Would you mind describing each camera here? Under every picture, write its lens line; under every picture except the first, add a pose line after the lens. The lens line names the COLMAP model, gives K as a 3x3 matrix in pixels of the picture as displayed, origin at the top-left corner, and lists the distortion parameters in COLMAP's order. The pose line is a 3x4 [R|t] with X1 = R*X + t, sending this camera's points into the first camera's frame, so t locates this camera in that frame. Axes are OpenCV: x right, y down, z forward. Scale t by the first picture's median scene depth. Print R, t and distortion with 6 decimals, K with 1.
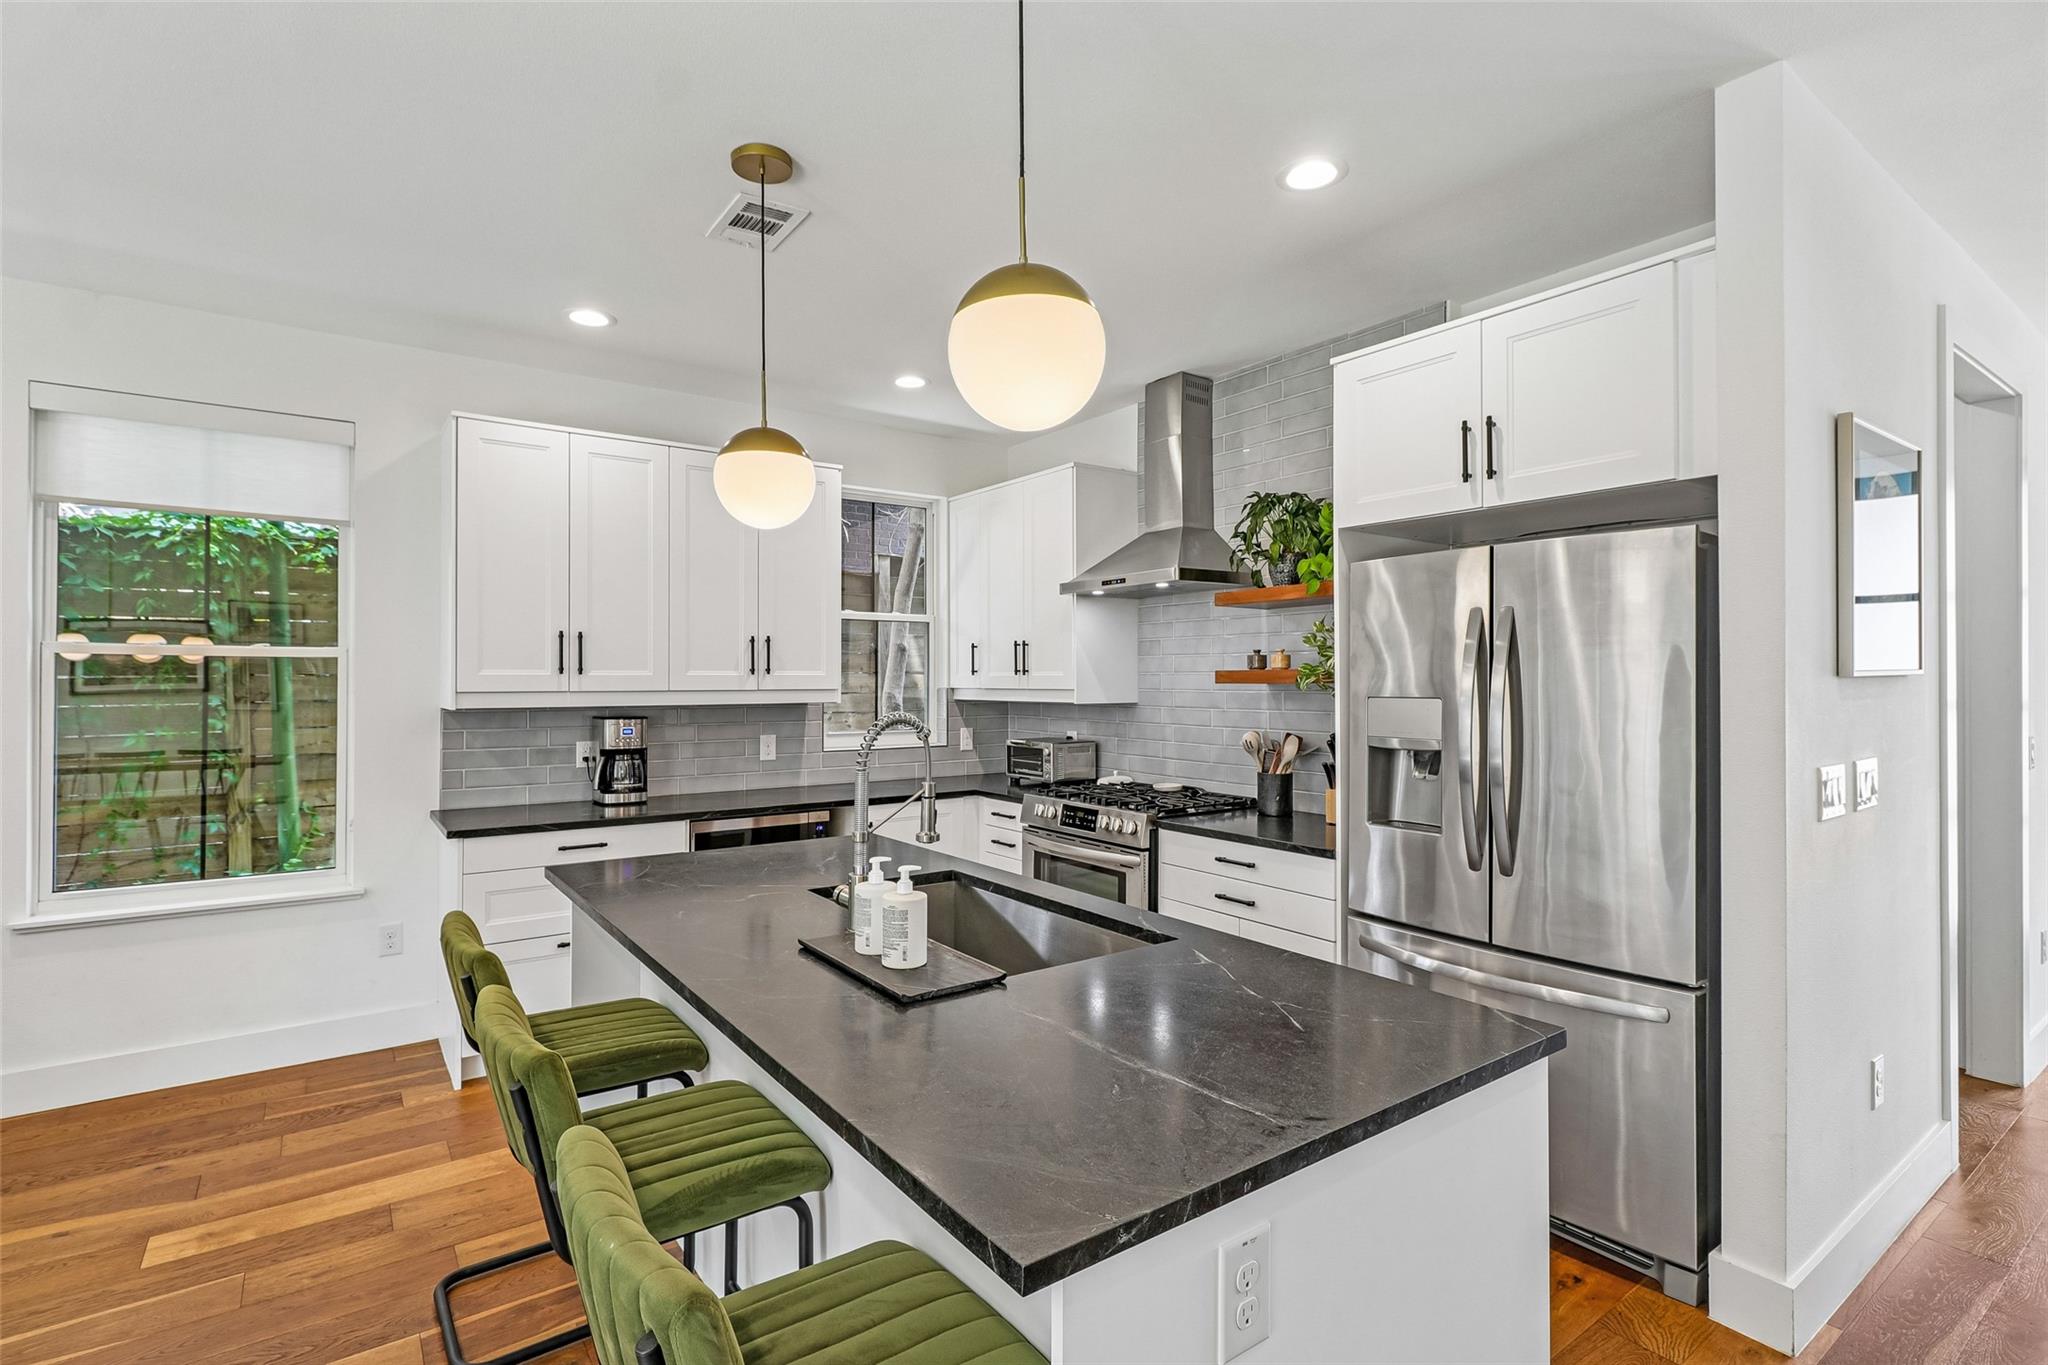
lens RADIAL K [[973.8, 0, 1021.6], [0, 973.8, 669.5], [0, 0, 1]] dist [0.007250, -0.002706]
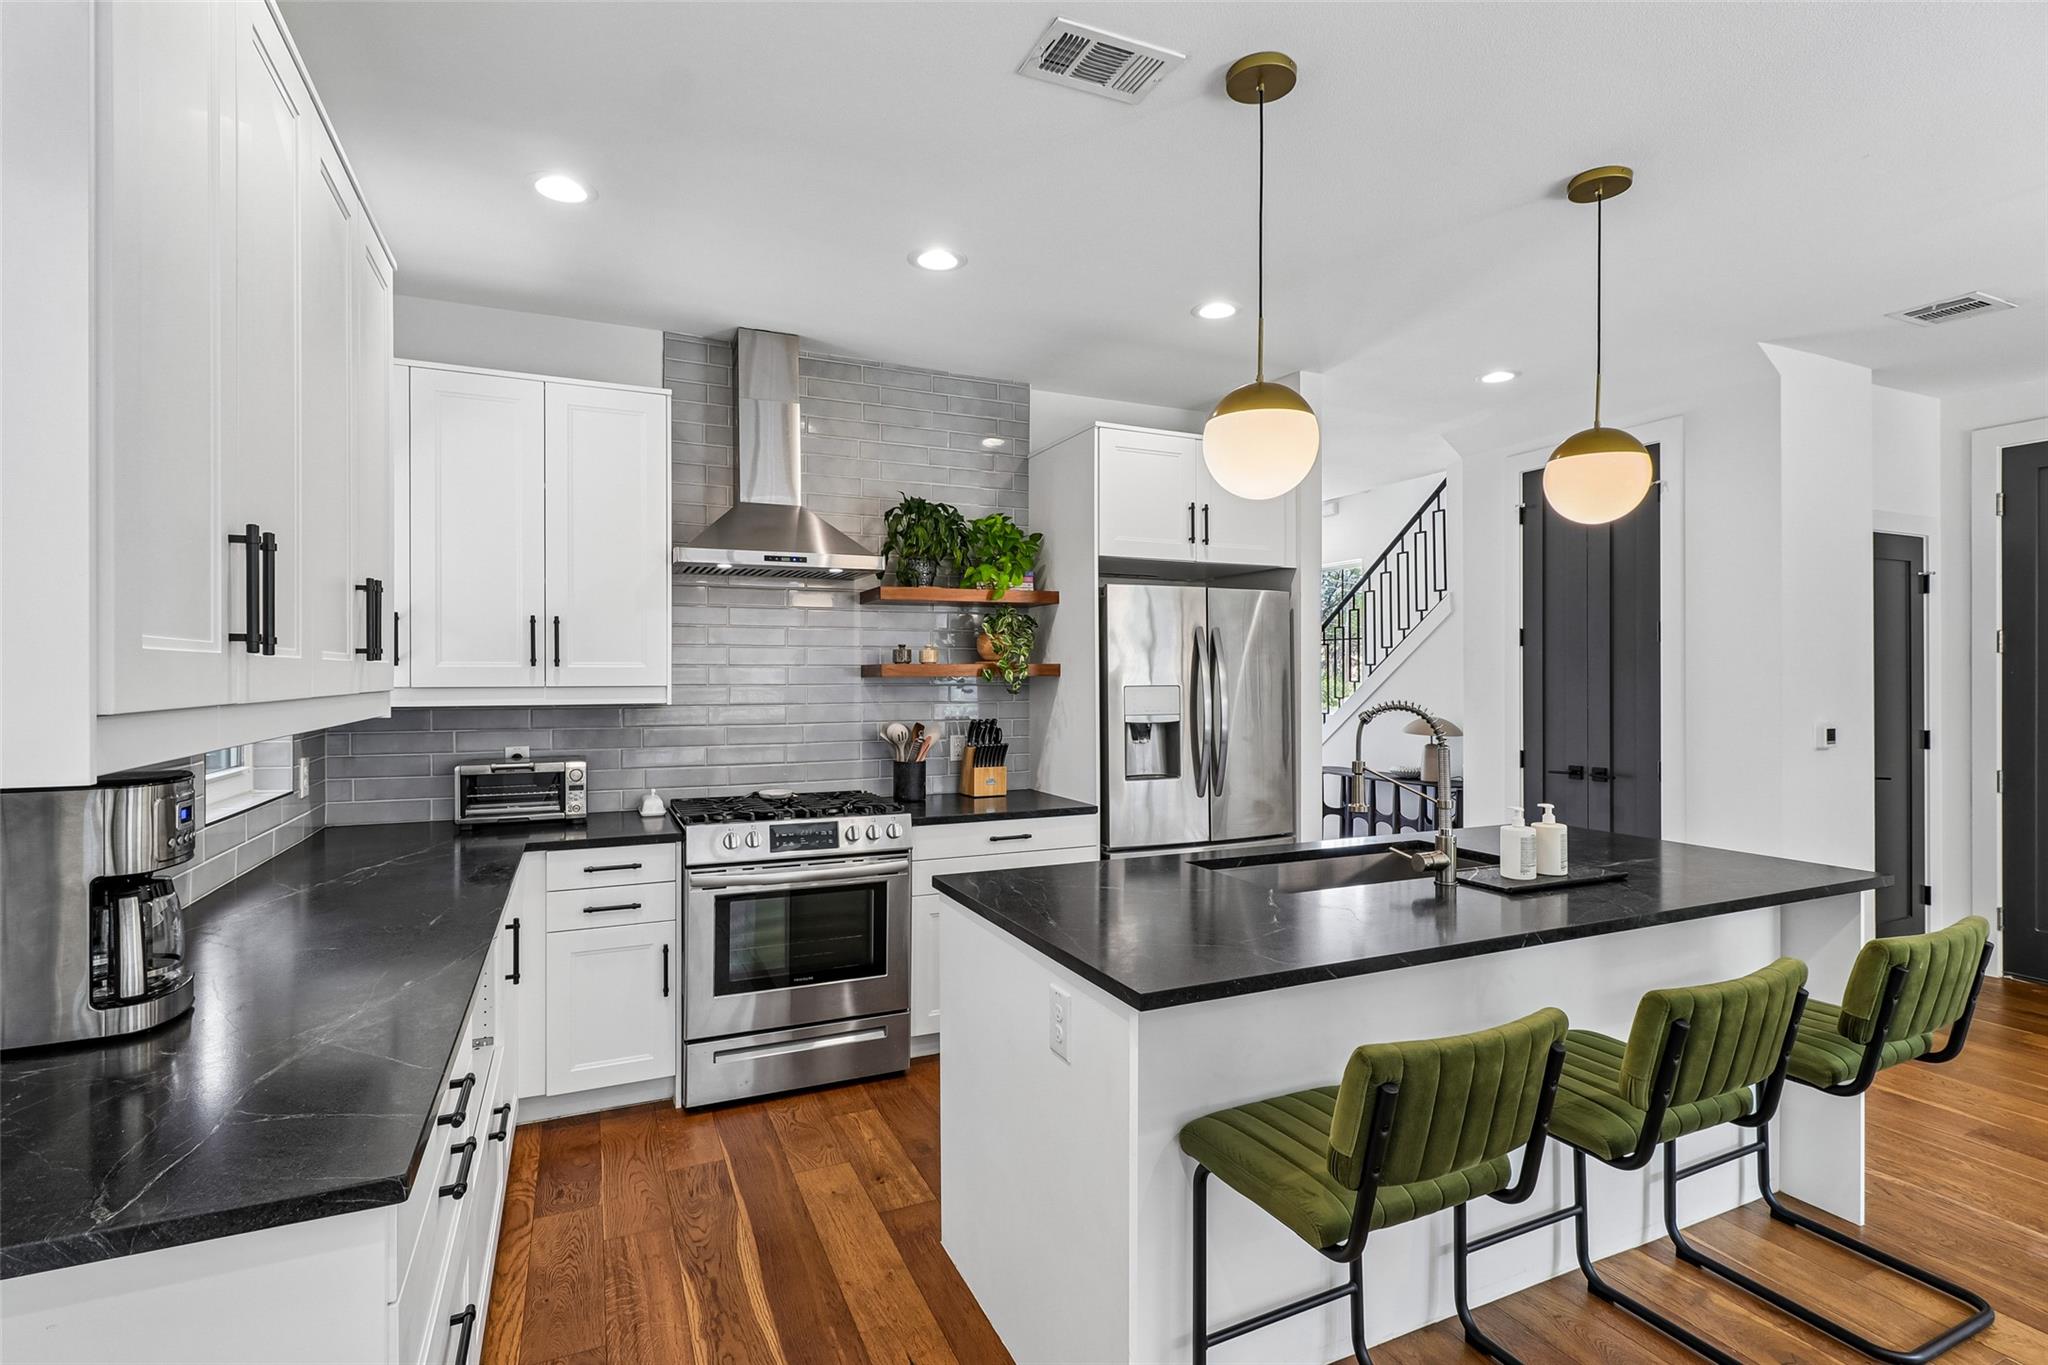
lens RADIAL K [[973.8, 0, 1021.8], [0, 973.8, 669.3], [0, 0, 1]] dist [0.007250, -0.002706]
pose [[0.197887, 0.004016, 0.980217, -0.731582], [-0.009728, 0.999950, -0.002133, 0.006838], [-0.980176, -0.009114, 0.197917, 0.649290]]
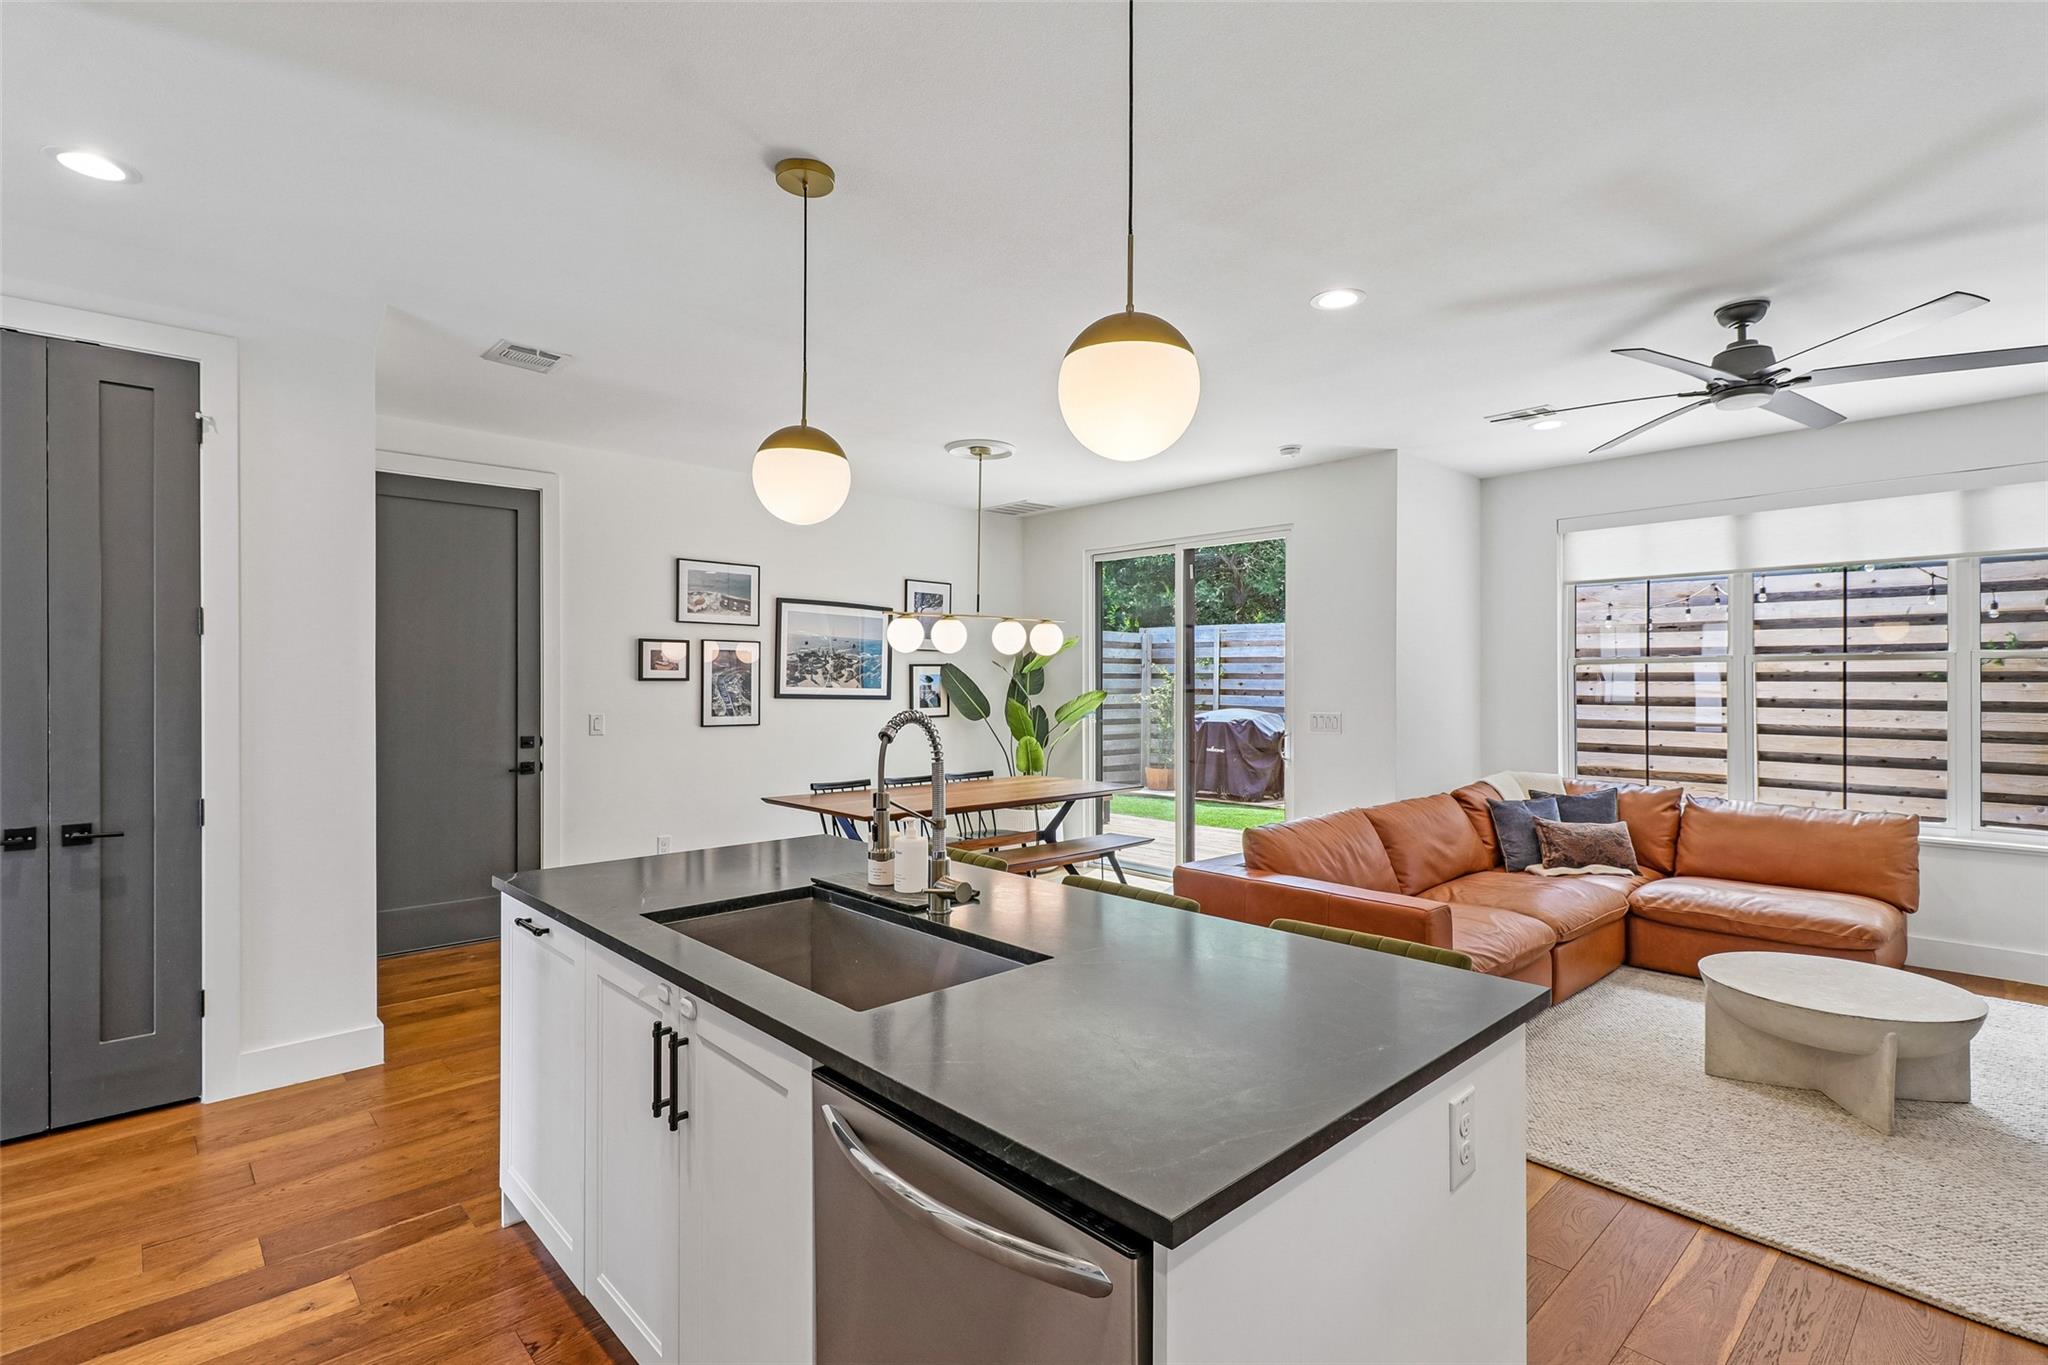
lens RADIAL K [[973.8, 0, 1019.6], [0, 973.8, 683.9], [0, 0, 1]] dist [0.007250, -0.002706]
pose [[-0.991794, -0.000114, -0.127843, -0.059689], [0.000959, 0.999965, -0.008334, 0.014311], [0.127840, -0.008388, -0.991759, 1.058492]]
